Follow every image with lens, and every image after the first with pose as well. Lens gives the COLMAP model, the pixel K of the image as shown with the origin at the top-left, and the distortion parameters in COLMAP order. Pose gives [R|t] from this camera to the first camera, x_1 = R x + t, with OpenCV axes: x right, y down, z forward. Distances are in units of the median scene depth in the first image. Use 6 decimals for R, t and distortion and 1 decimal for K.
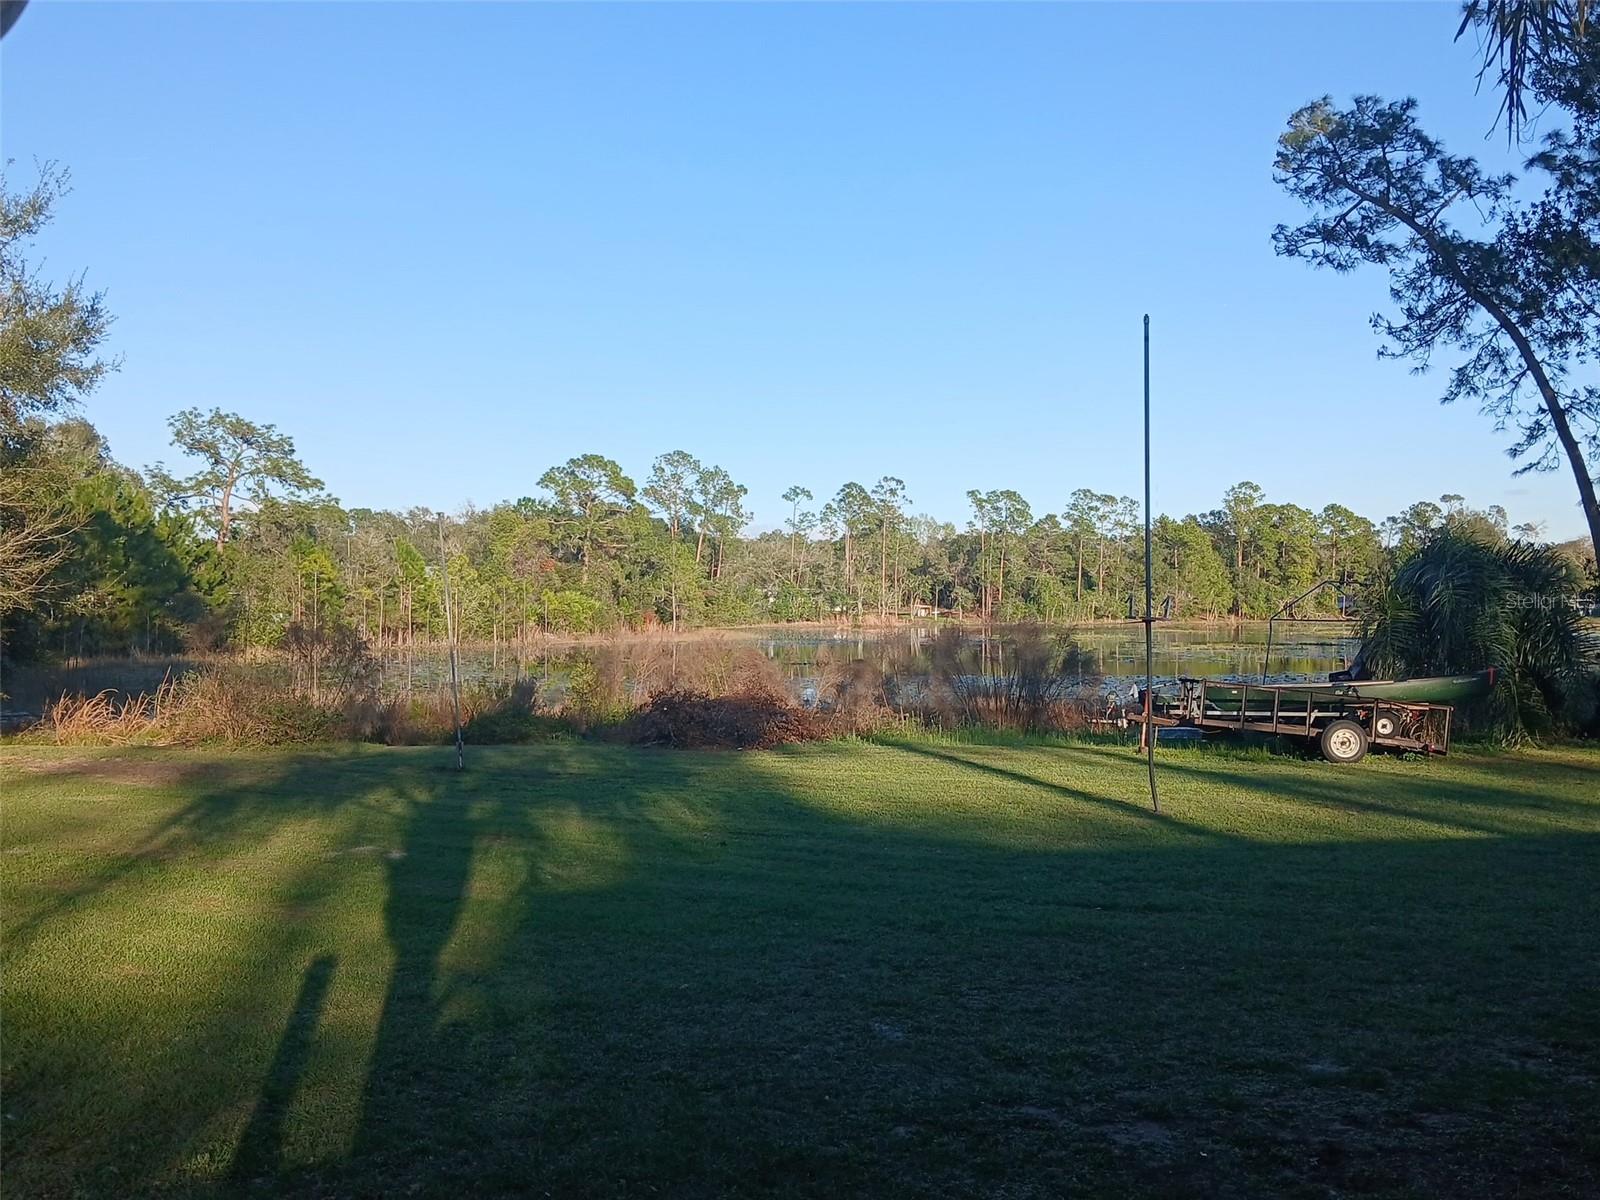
lens RADIAL K [[1530.7, 0, 795.9], [0, 1530.7, 633.6], [0, 0, 1]] dist [0.117352, -0.406573]
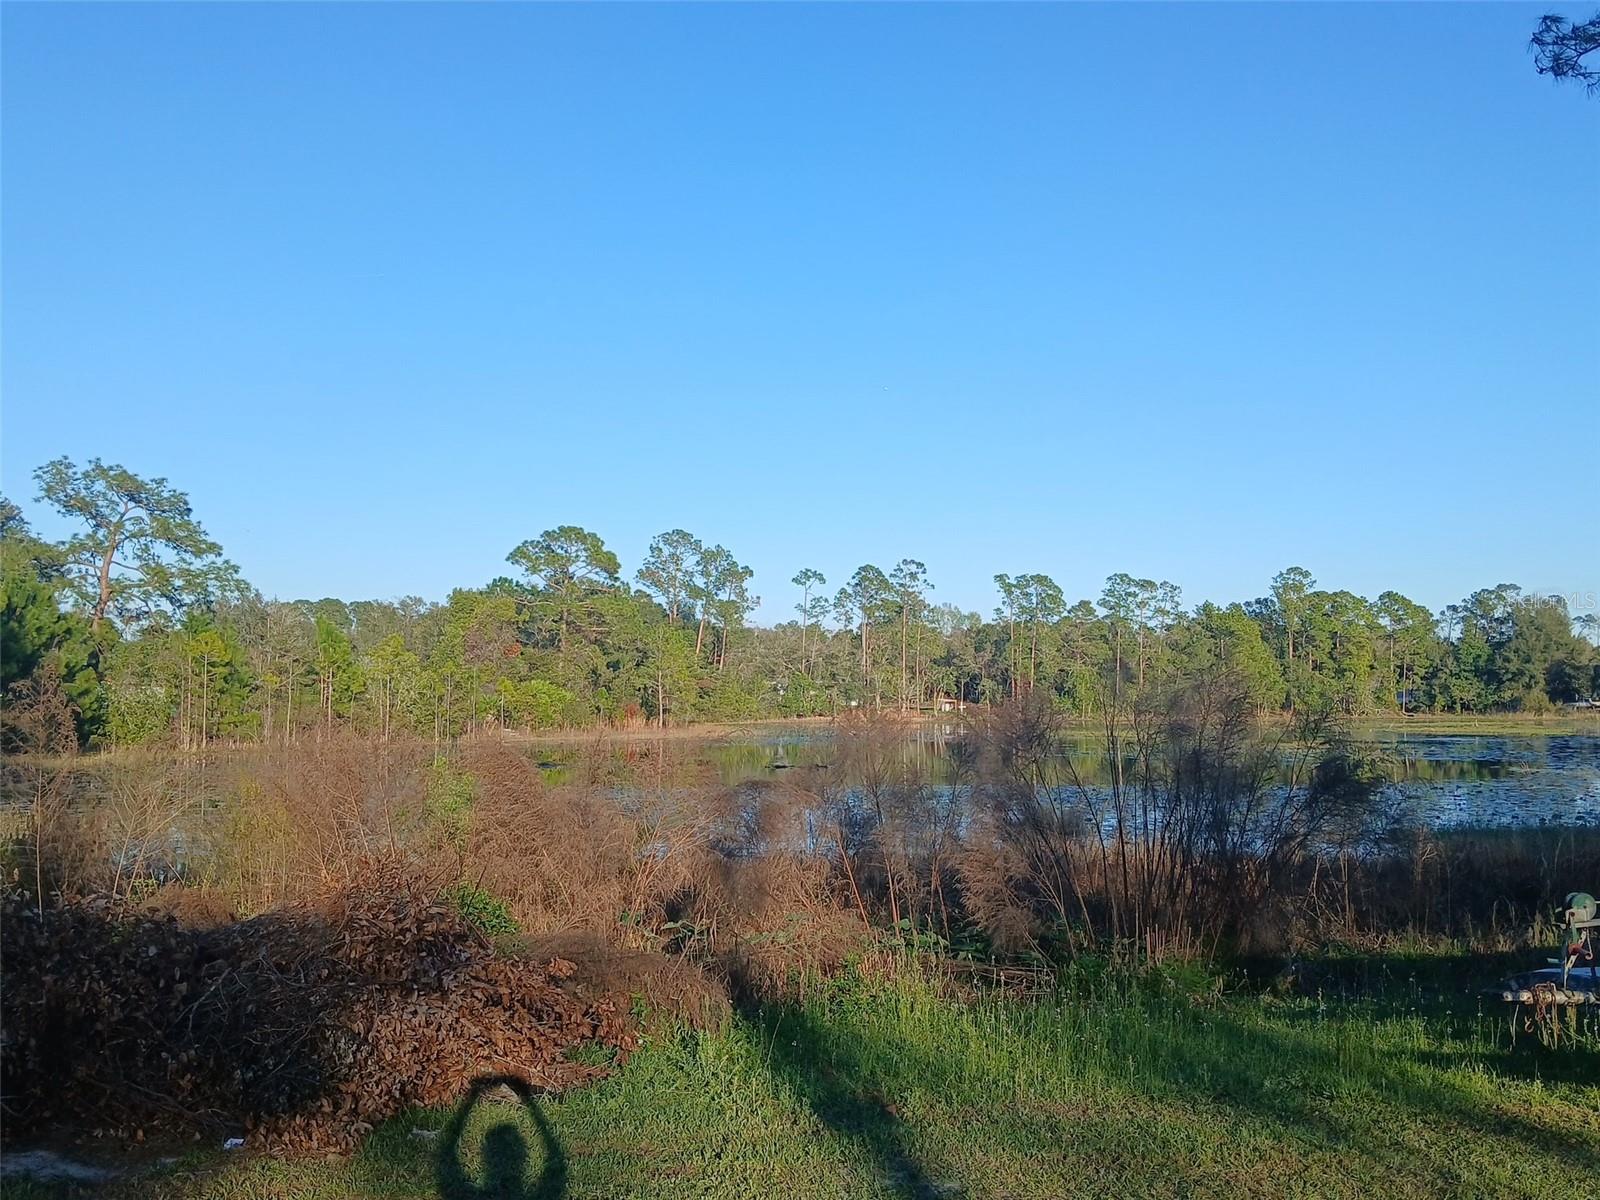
lens RADIAL K [[1549.1, 0, 800.0], [0, 1549.1, 600.0], [0, 0, 1]] dist [0.142954, -0.411057]
pose [[0.999927, -0.001847, -0.011946, 0.009347], [0.000831, 0.996421, -0.084527, 0.001186], [0.012059, 0.084511, 0.996350, 0.106176]]
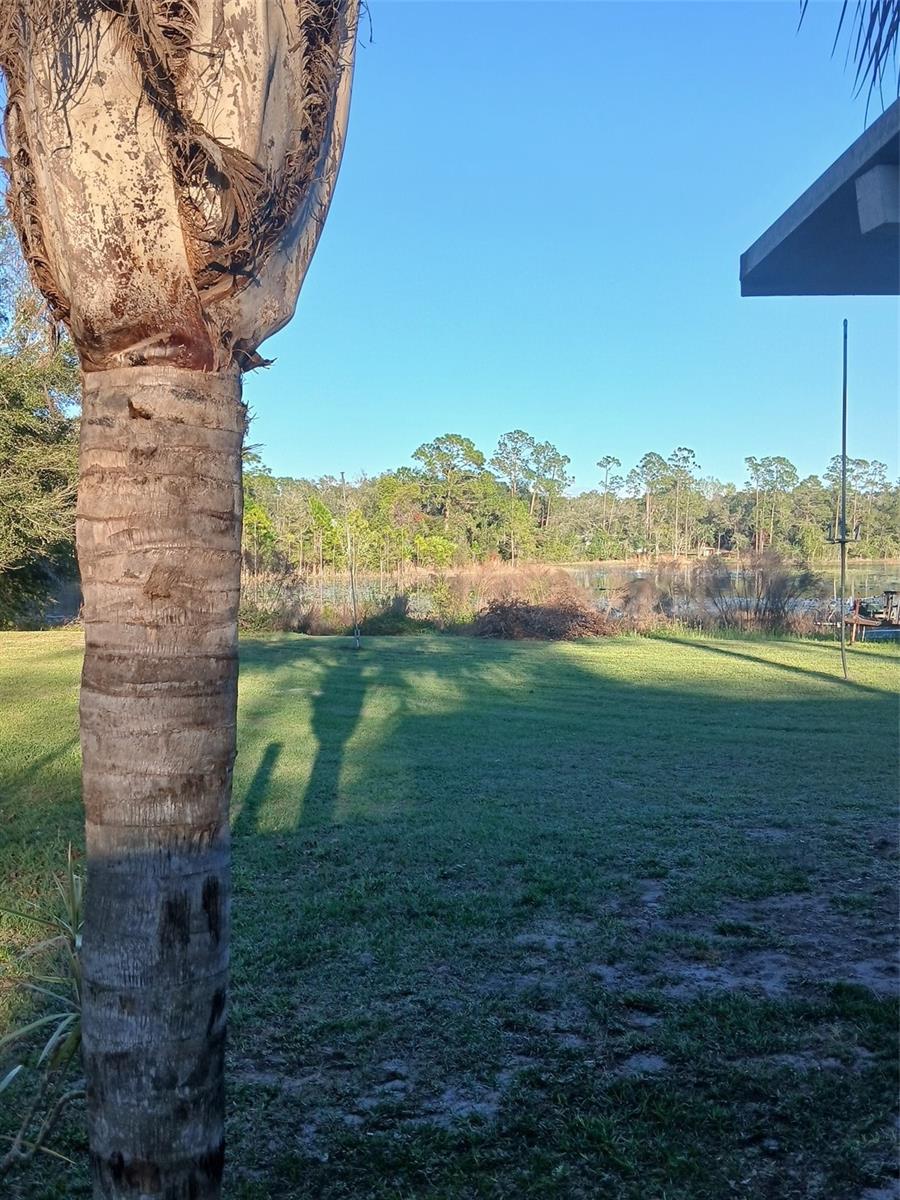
lens RADIAL K [[1161.8, 0, 425.2], [0, 1161.8, 622.9], [0, 0, 1]] dist [0.142954, -0.411057]
pose [[0.987902, 0.010258, -0.154740, 0.002290], [-0.003341, 0.998986, 0.044896, 0.001942], [0.155044, -0.043836, 0.986935, -0.011138]]
